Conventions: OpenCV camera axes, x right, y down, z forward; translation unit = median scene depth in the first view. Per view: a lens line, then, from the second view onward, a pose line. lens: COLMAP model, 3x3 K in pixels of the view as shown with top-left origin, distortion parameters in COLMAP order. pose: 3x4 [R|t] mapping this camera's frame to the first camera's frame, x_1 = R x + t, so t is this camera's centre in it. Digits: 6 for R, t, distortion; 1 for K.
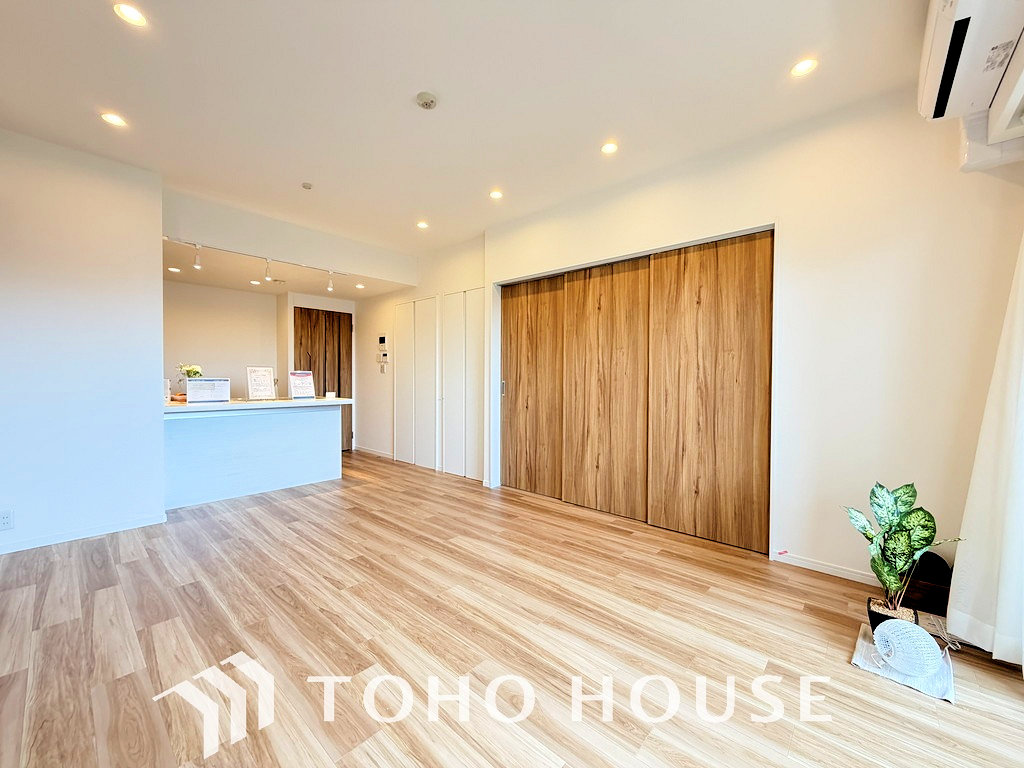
lens RADIAL K [[407.8, 0, 511.2], [0, 407.8, 383.2], [0, 0, 1]] dist [0.000566, 0.000528]
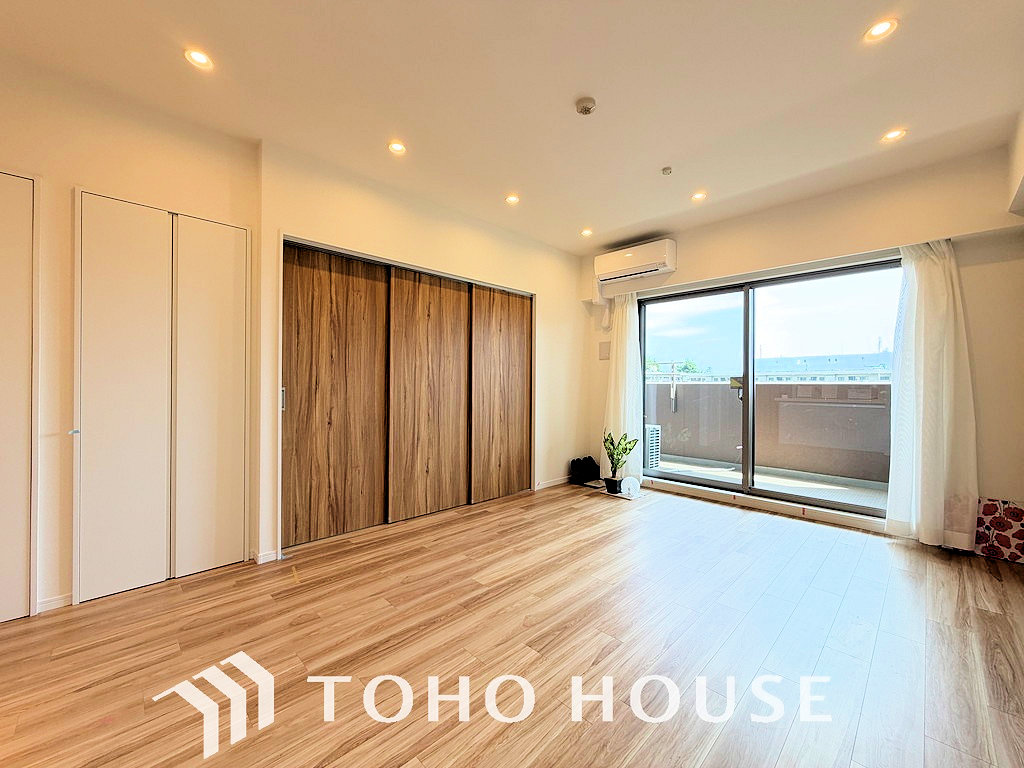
lens RADIAL K [[407.8, 0, 509.2], [0, 407.8, 381.6], [0, 0, 1]] dist [0.000566, 0.000528]
pose [[0.069924, 0.001071, 0.997552, -0.785532], [0.006388, 0.999978, -0.001522, -0.014887], [-0.997532, 0.006479, 0.069915, 0.725455]]
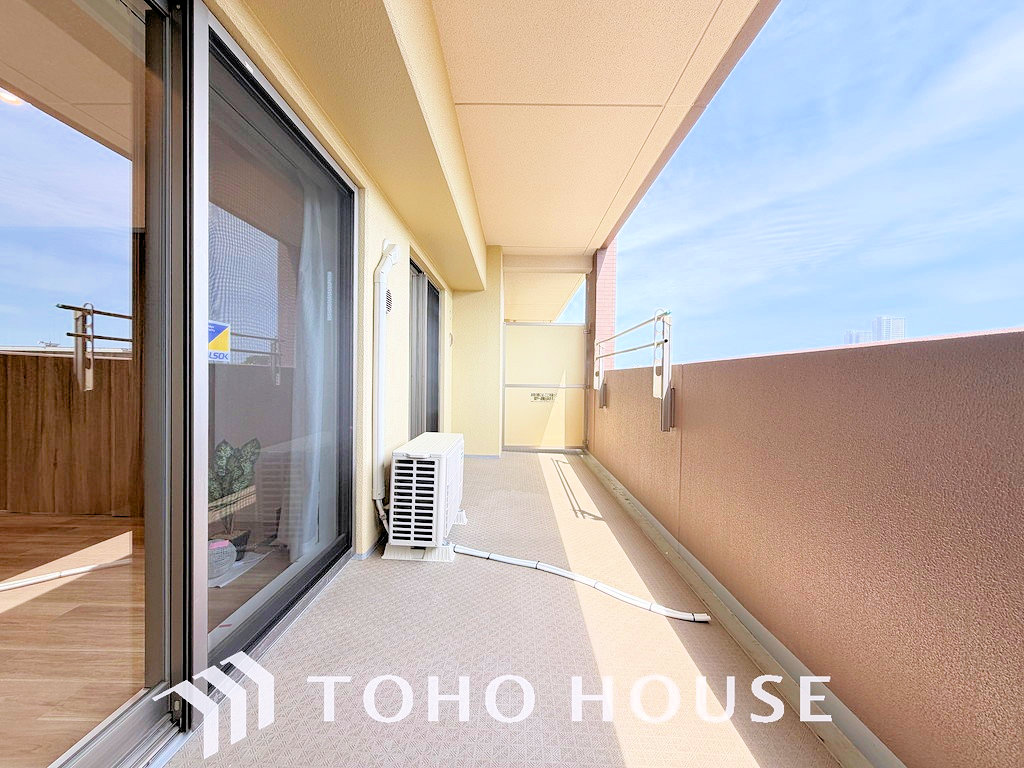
lens RADIAL K [[407.8, 0, 508.0], [0, 407.8, 383.9], [0, 0, 1]] dist [0.000566, 0.000528]
pose [[0.751594, -0.002025, 0.659623, 0.363152], [0.000828, 0.999997, 0.002125, 0.030725], [-0.659625, -0.001051, 0.751594, -0.302087]]
